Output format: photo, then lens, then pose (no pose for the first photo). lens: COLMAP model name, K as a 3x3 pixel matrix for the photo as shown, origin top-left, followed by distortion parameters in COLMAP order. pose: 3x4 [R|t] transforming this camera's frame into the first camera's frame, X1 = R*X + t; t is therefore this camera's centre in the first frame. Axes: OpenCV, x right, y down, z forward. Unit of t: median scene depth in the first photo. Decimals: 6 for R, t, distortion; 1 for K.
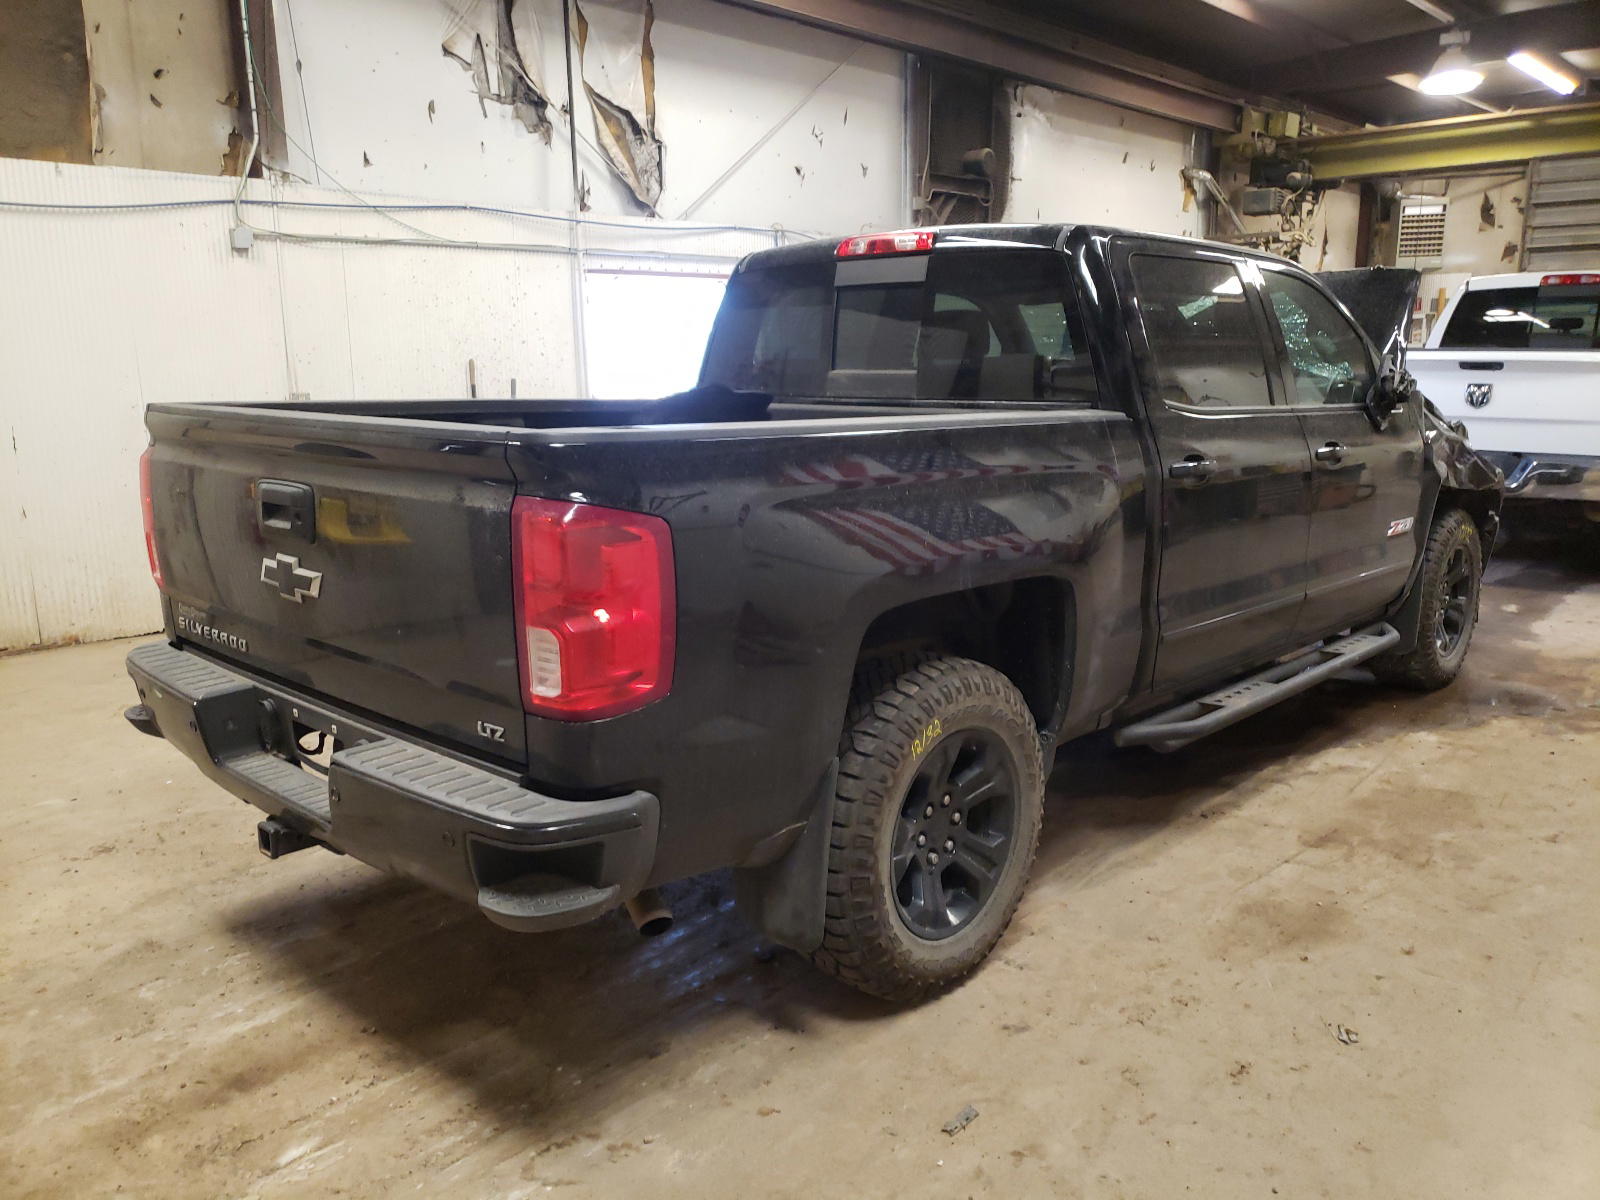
lens RADIAL K [[1251.6, 0, 792.2], [0, 1251.6, 602.0], [0, 0, 1]] dist [0.030747, -0.013070]
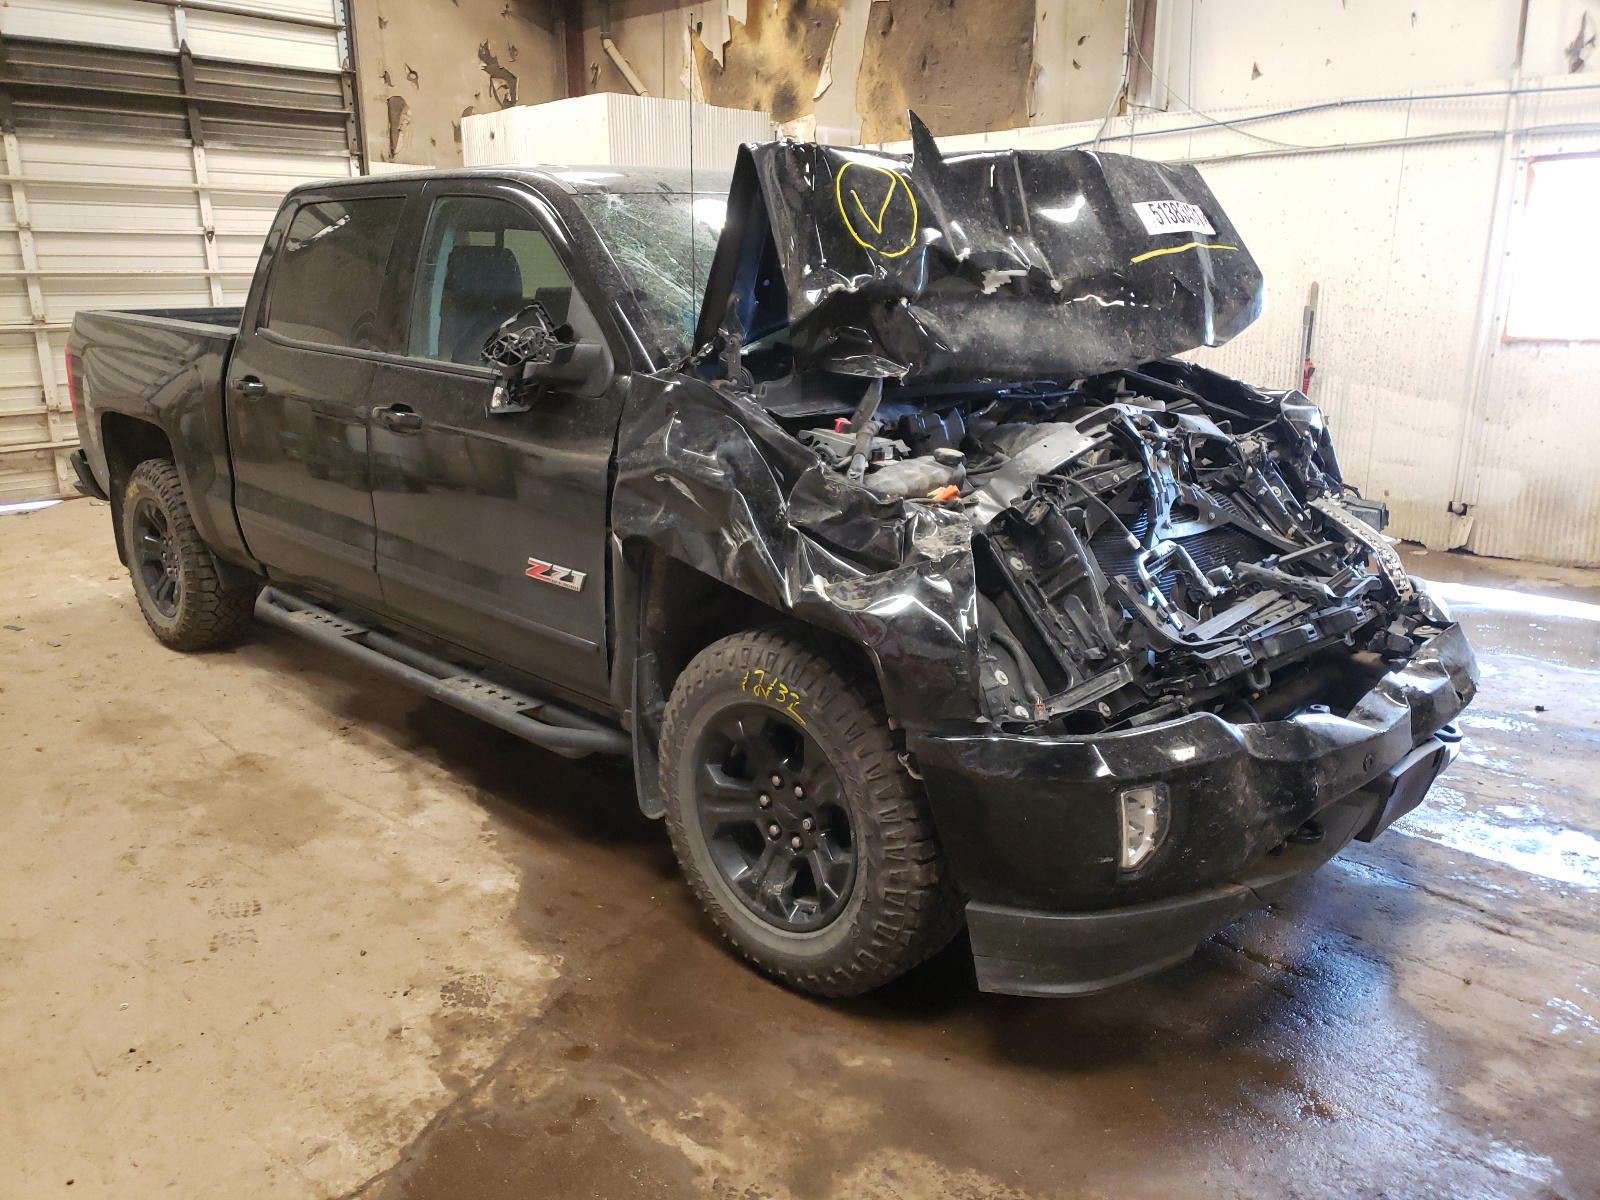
lens RADIAL K [[1251.6, 0, 770.3], [0, 1251.6, 566.6], [0, 0, 1]] dist [0.030747, -0.013070]
pose [[-0.037399, 0.237773, -0.970600, 1.222688], [-0.191917, 0.951490, 0.240487, -0.265799], [0.980698, 0.195269, 0.010048, 1.224005]]
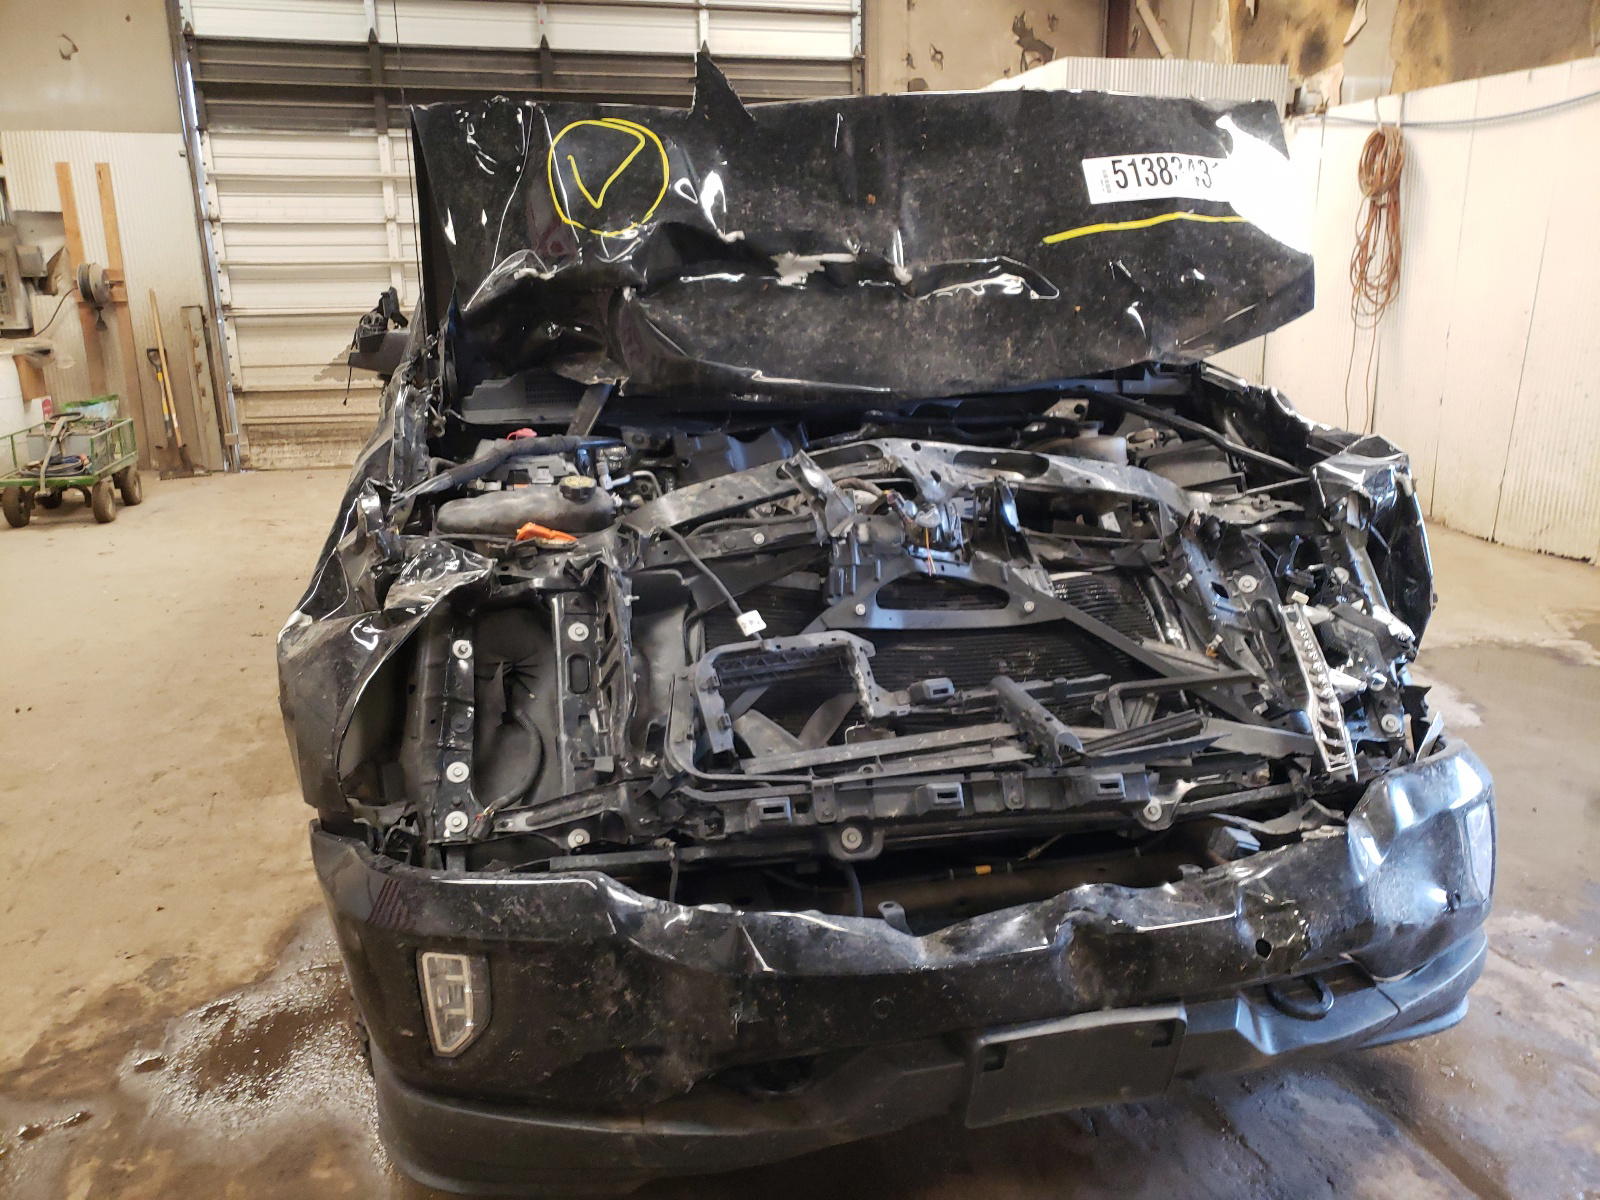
lens RADIAL K [[1251.6, 0, 799.6], [0, 1251.6, 600.9], [0, 0, 1]] dist [0.030747, -0.013070]
pose [[-0.534308, 0.232691, -0.812631, 0.863930], [-0.157327, 0.917190, 0.366074, -0.373078], [0.830520, 0.323445, -0.453454, 1.791677]]
